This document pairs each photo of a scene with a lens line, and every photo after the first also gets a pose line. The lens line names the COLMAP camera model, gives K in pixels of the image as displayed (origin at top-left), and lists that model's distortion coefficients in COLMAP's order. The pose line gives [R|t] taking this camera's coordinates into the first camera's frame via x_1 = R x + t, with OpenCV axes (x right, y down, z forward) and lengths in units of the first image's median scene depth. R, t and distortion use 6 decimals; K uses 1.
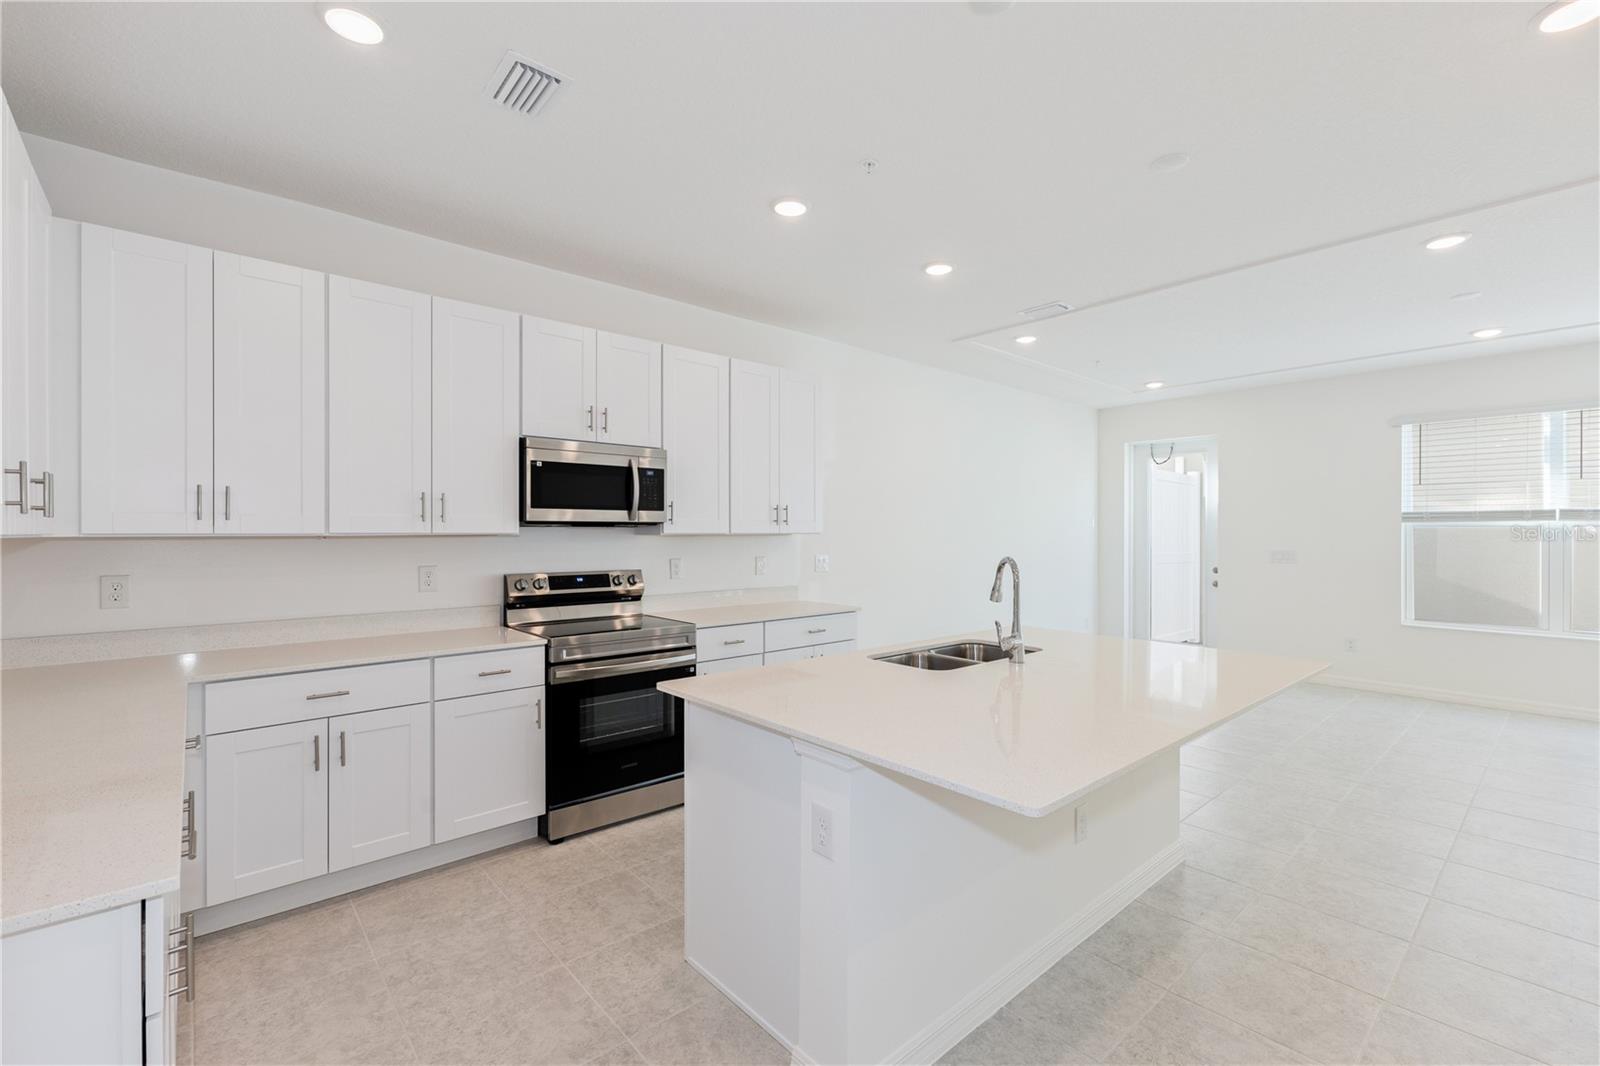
lens RADIAL K [[694.8, 0, 798.4], [0, 694.8, 535.0], [0, 0, 1]] dist [0.009359, -0.001694]
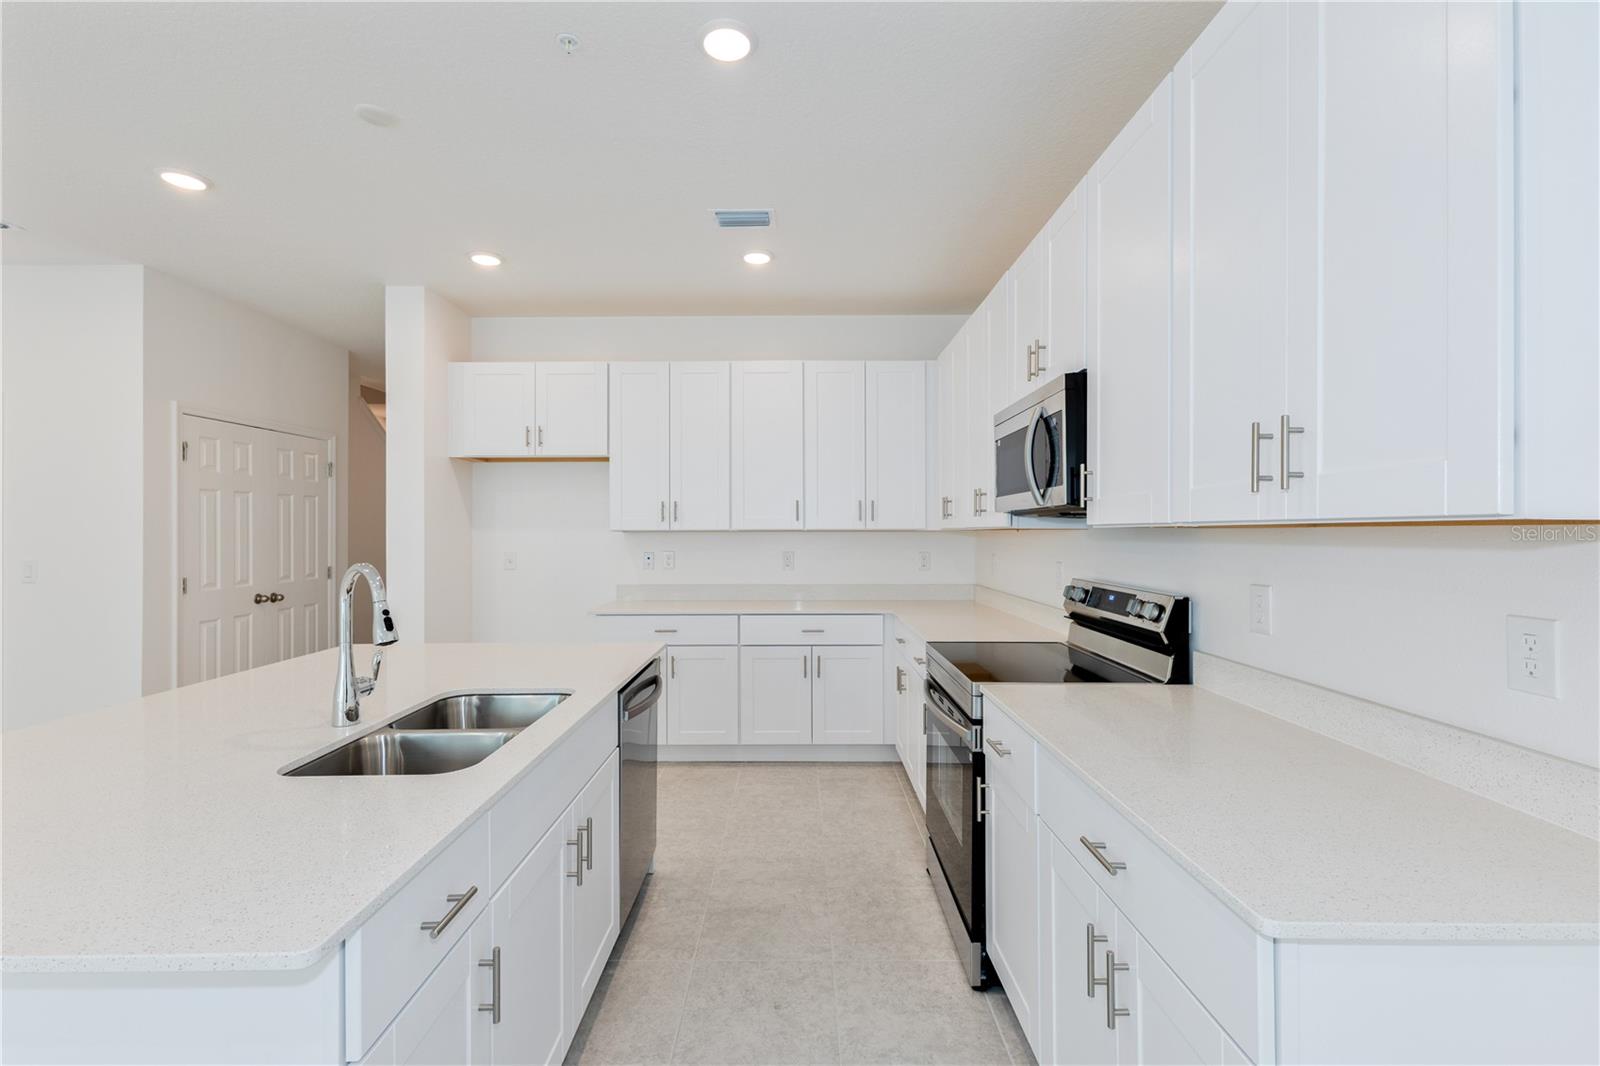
lens RADIAL K [[694.8, 0, 795.6], [0, 694.8, 531.9], [0, 0, 1]] dist [0.009359, -0.001694]
pose [[-0.658313, 0.005818, -0.752722, 0.382675], [0.005038, 0.999982, 0.003323, -0.000195], [0.752727, -0.001605, -0.658331, 1.262084]]
